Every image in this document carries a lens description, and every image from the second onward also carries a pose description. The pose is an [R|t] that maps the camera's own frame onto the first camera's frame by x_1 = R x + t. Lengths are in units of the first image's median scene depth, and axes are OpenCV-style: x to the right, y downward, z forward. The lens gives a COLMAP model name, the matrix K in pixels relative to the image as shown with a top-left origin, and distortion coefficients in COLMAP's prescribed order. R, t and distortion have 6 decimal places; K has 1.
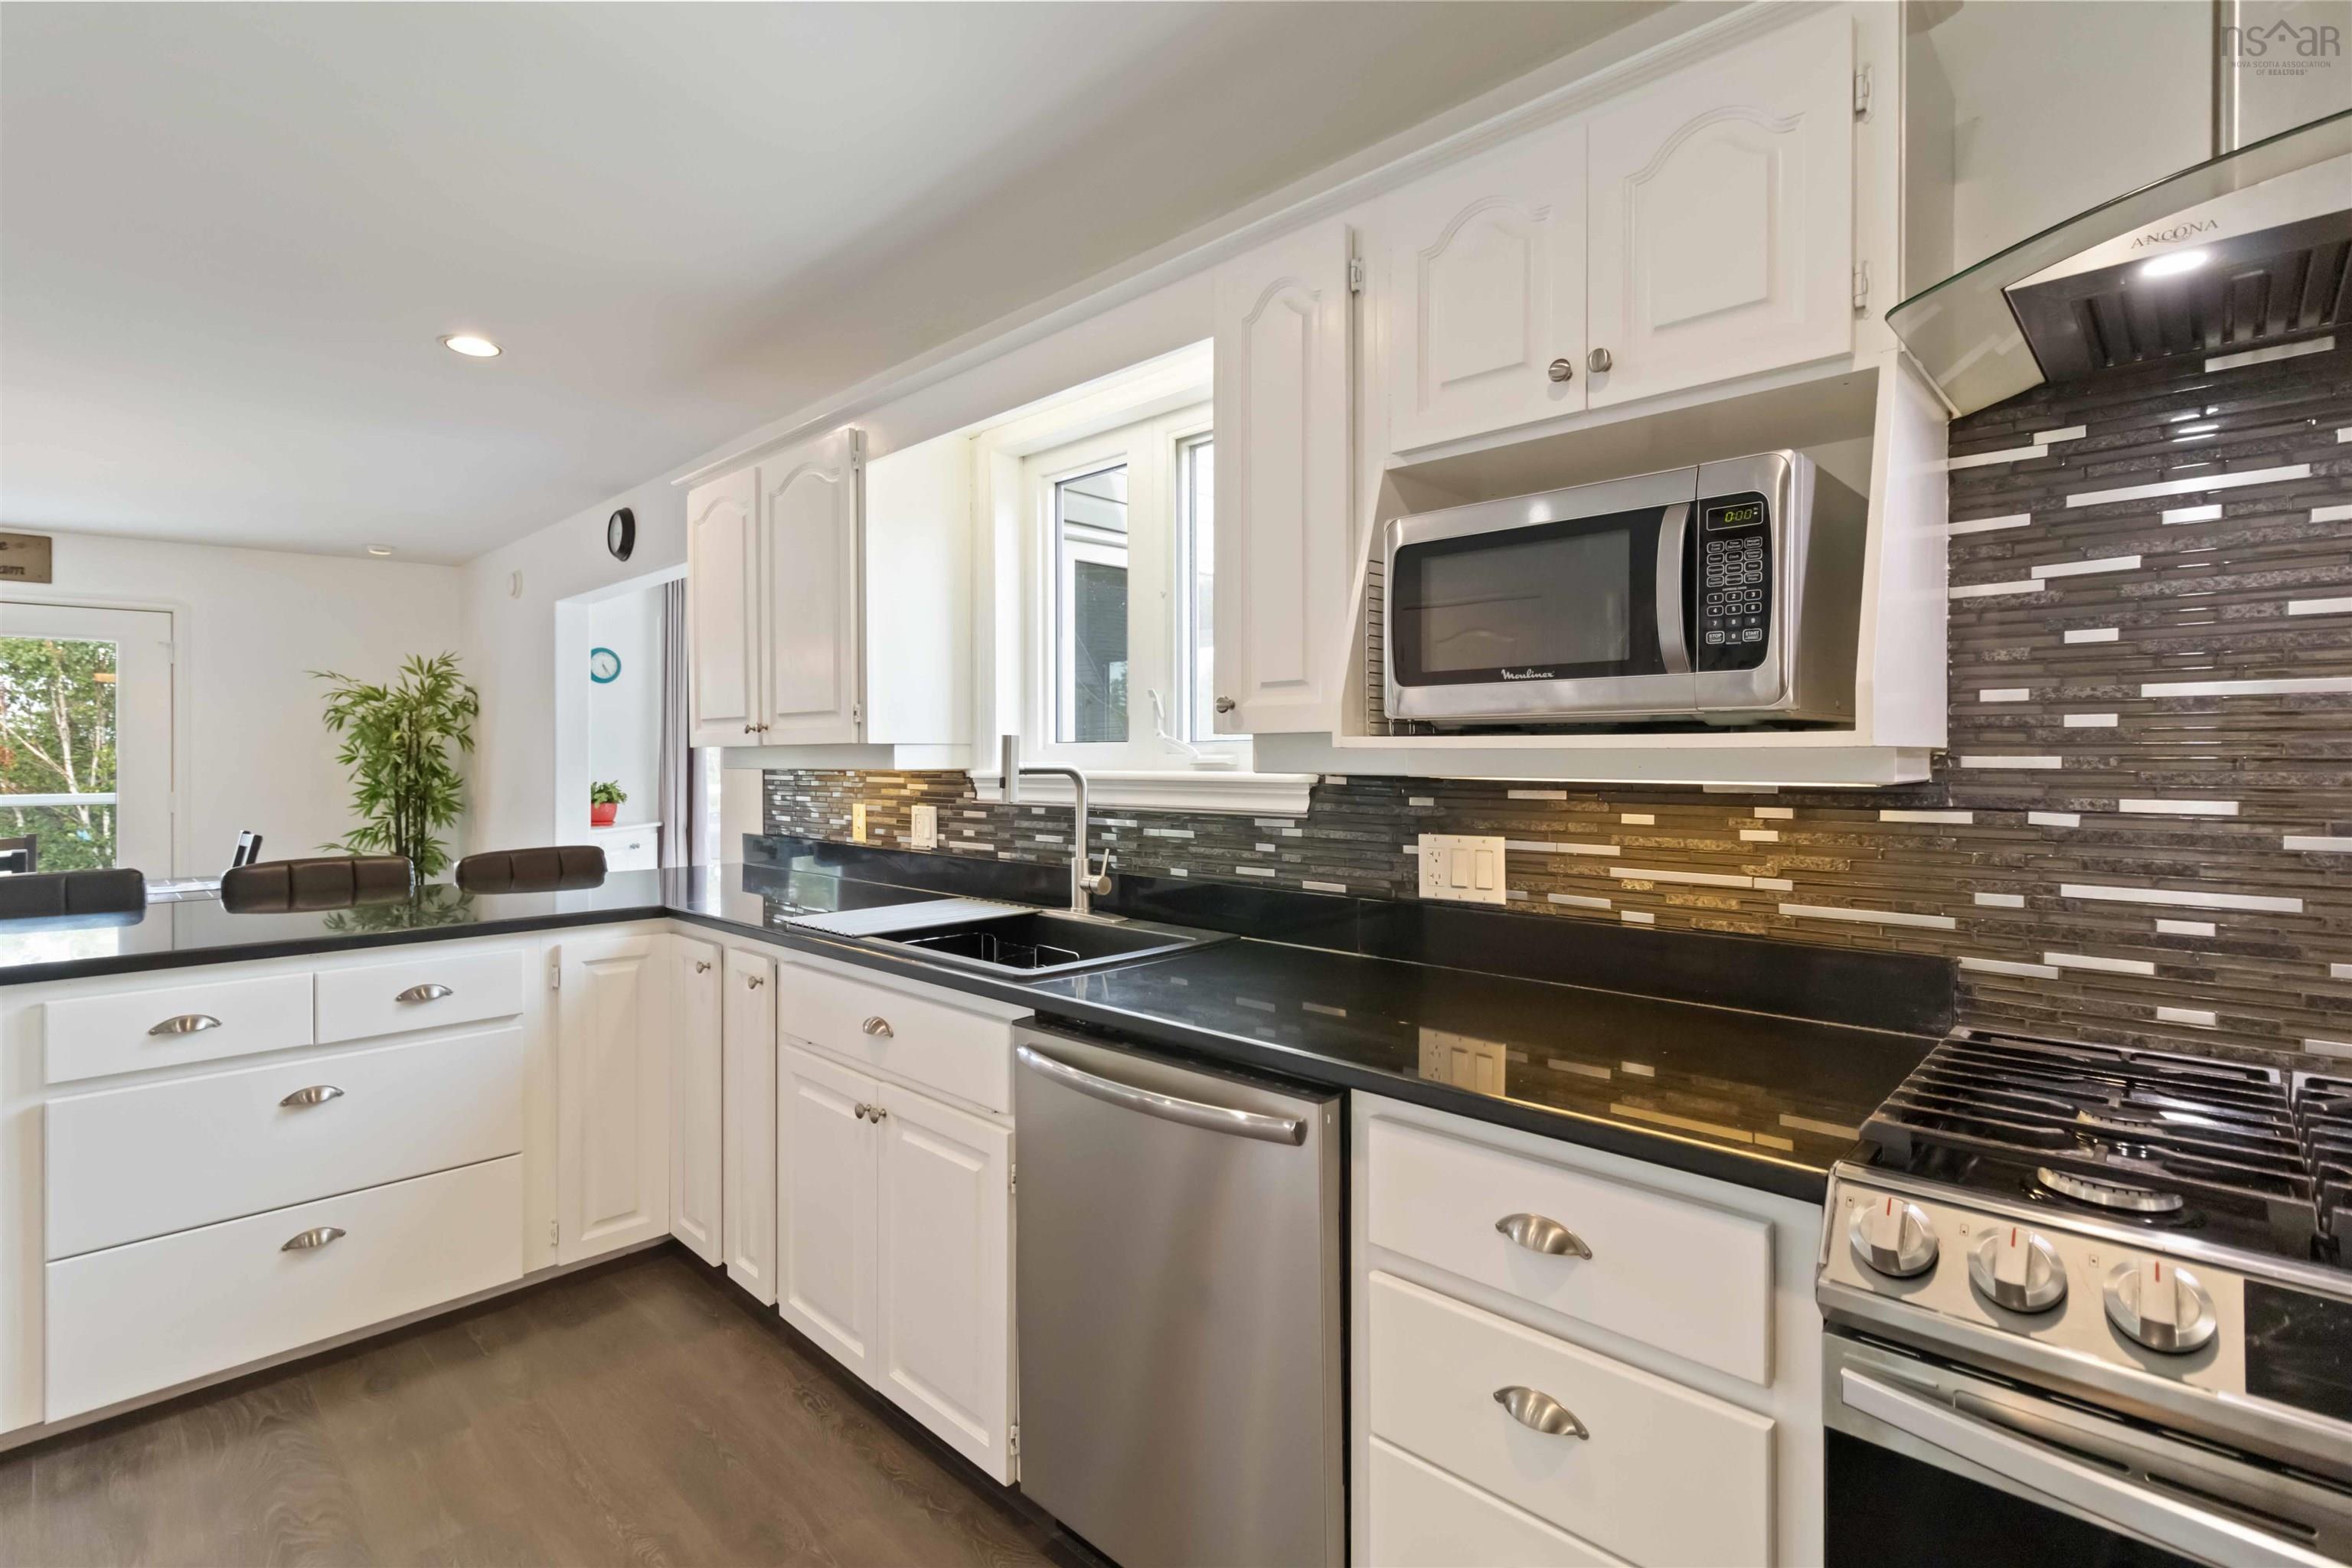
lens RADIAL K [[1094.8, 0, 1147.9], [0, 1094.8, 762.7], [0, 0, 1]] dist [0.002204, 0.000742]
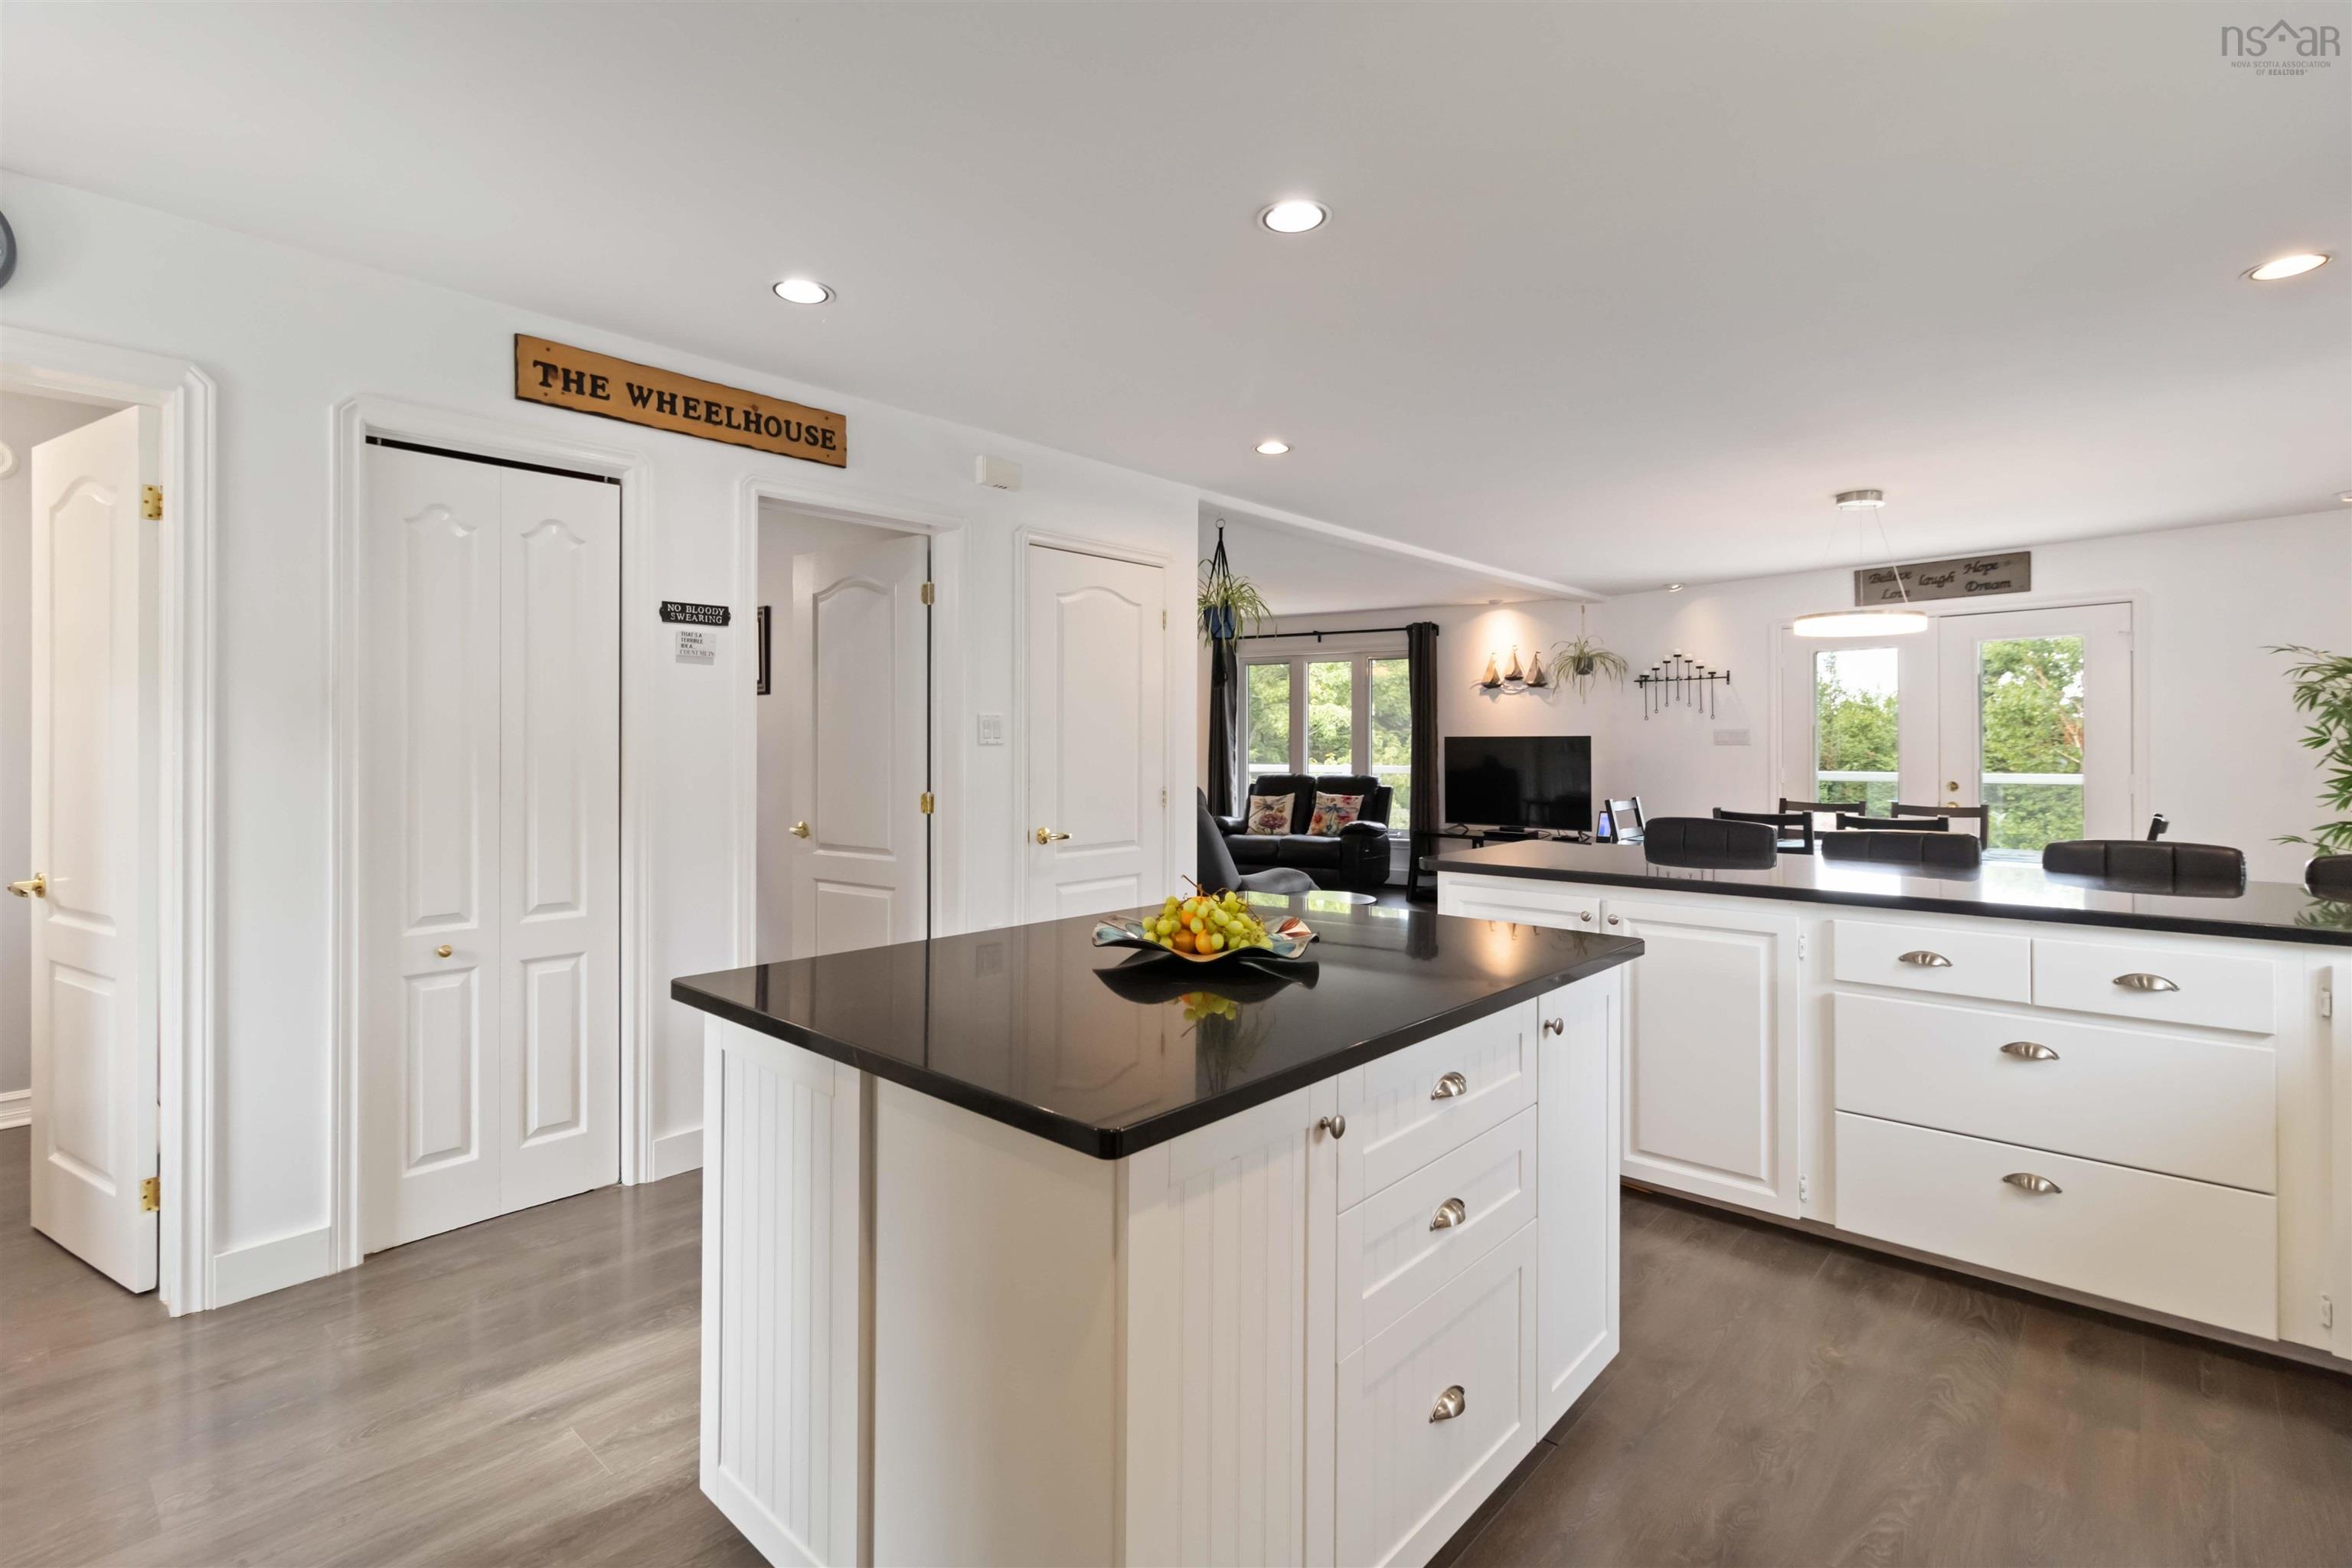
lens RADIAL K [[1094.8, 0, 1167.9], [0, 1094.8, 745.5], [0, 0, 1]] dist [0.002204, 0.000742]
pose [[0.042279, 0.001740, -0.999104, 0.324516], [-0.002743, 0.999995, 0.001626, 0.001447], [0.999102, 0.002672, 0.042283, 0.112039]]
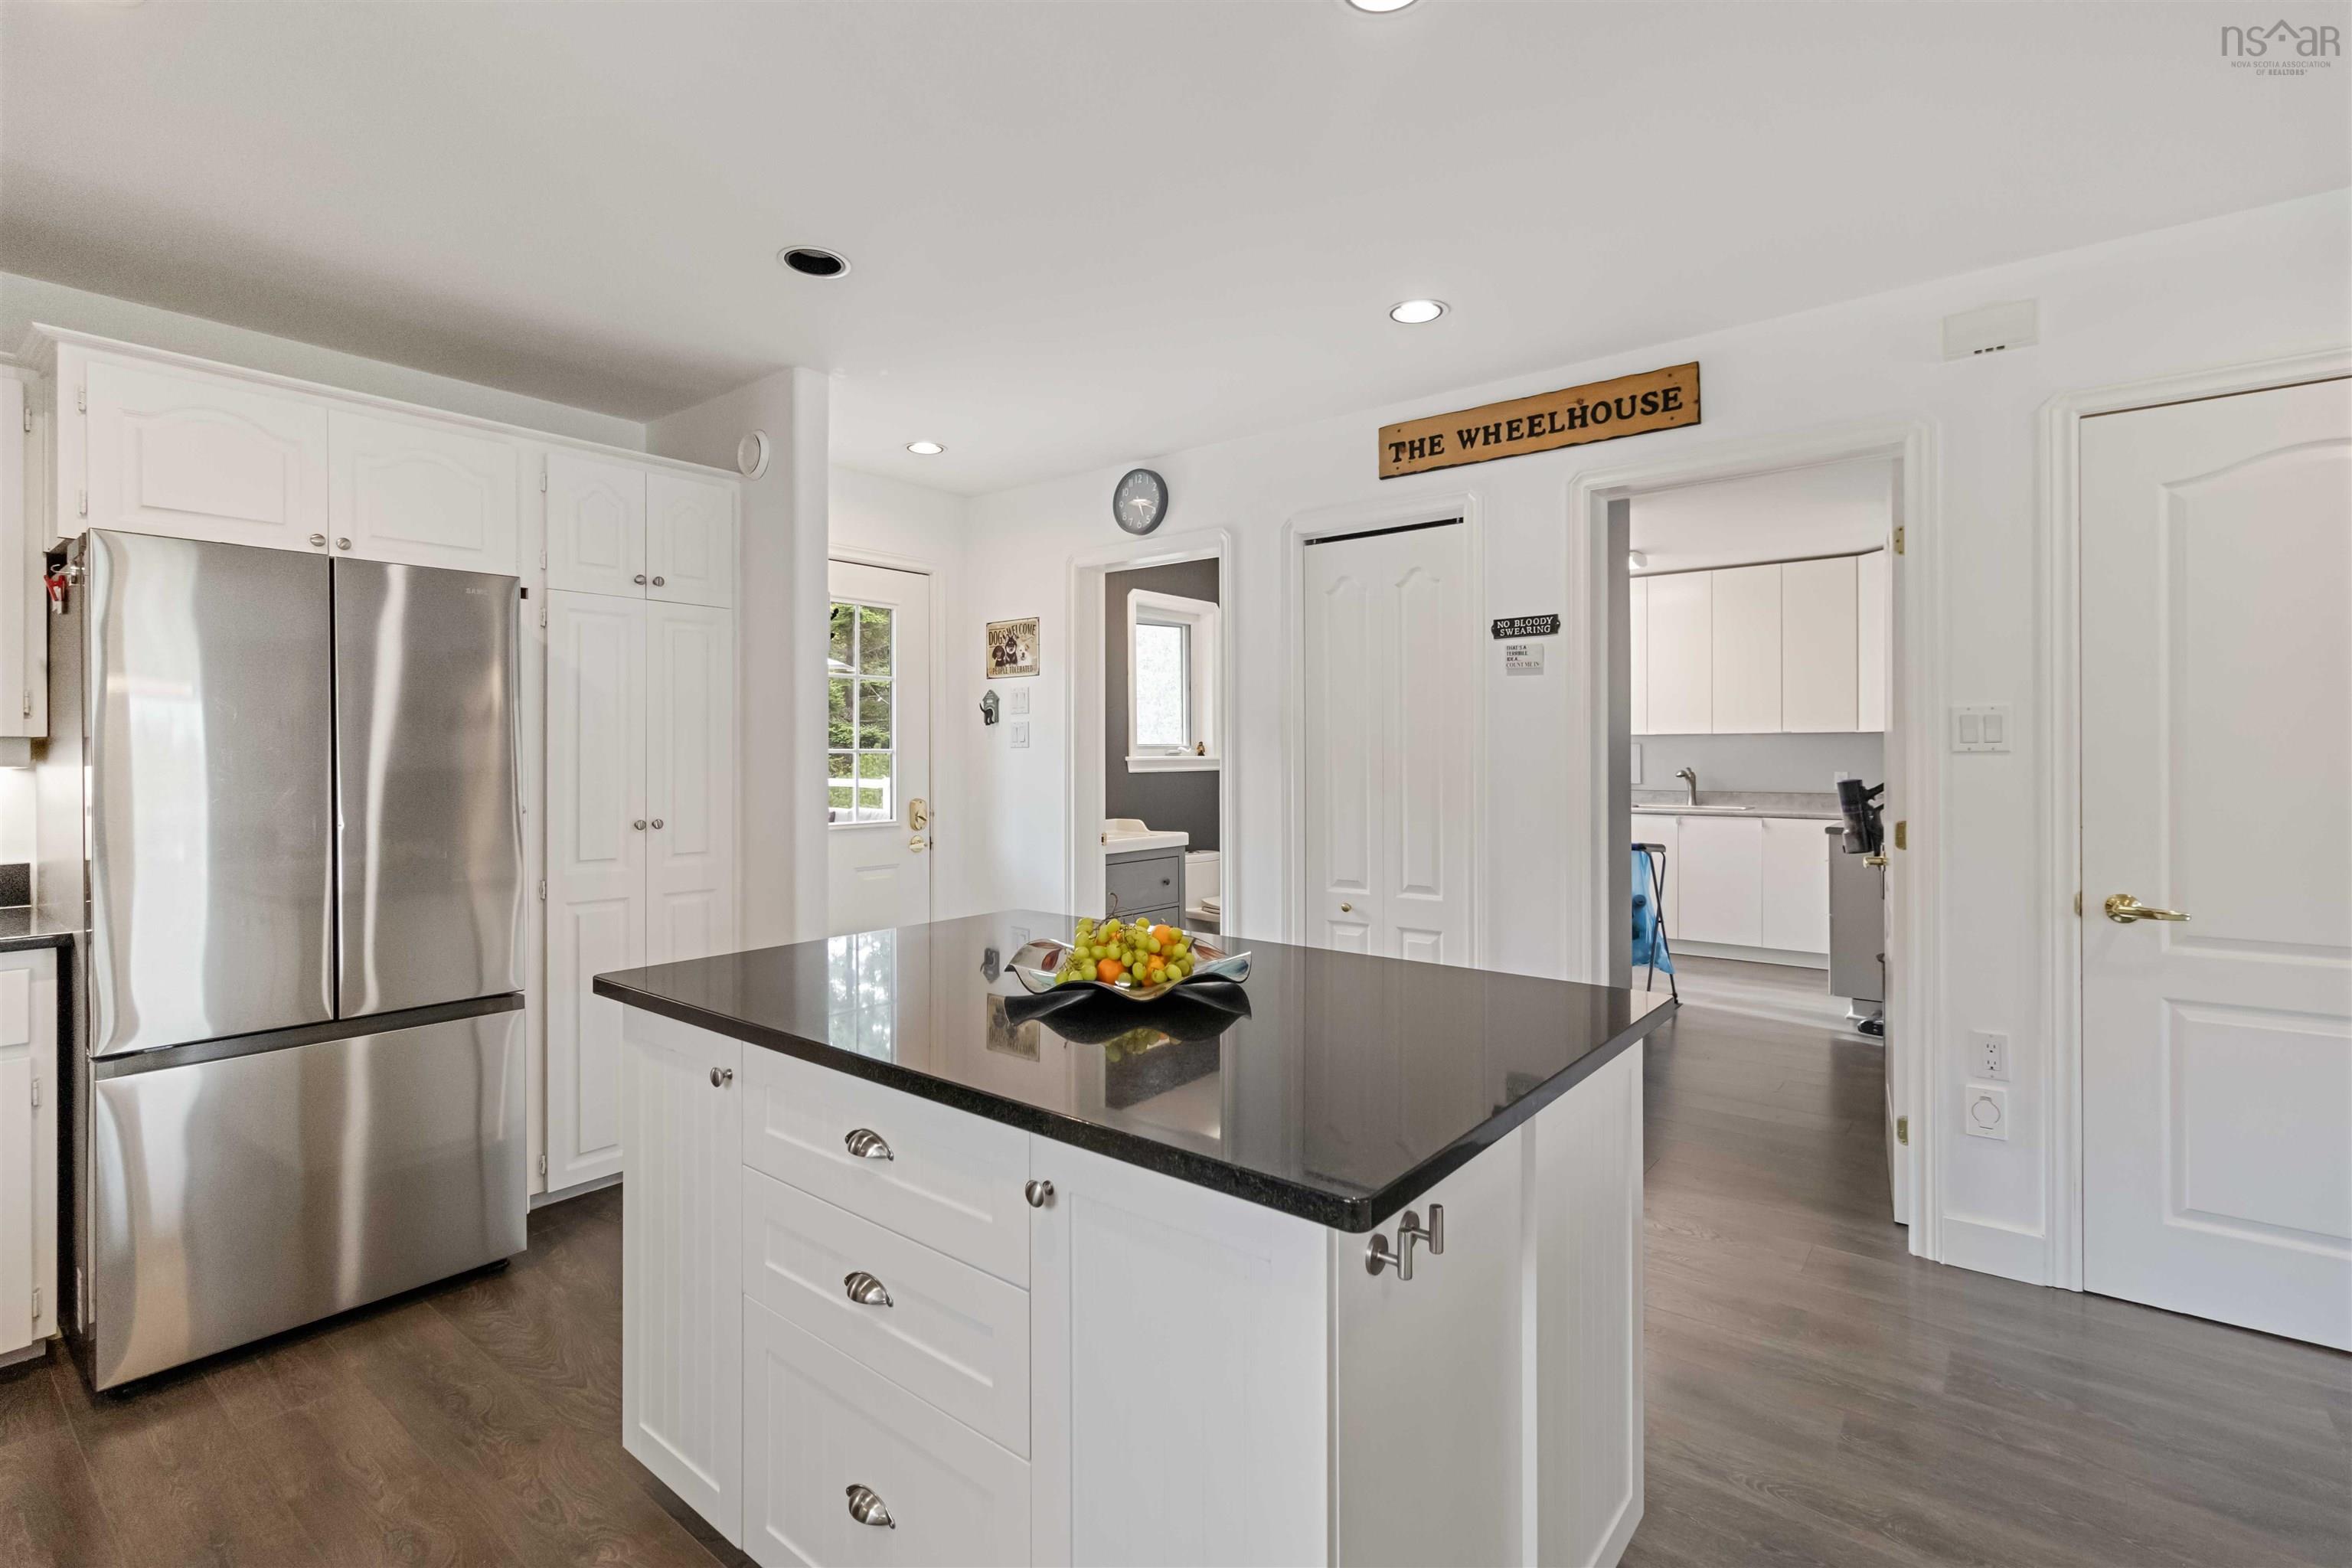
lens RADIAL K [[1094.8, 0, 1168.3], [0, 1094.8, 753.6], [0, 0, 1]] dist [0.002204, 0.000742]
pose [[-0.994731, 0.002695, -0.102487, -0.582497], [0.002533, 0.999995, 0.001707, 0.000490], [0.102491, 0.001438, -0.994733, 1.053530]]
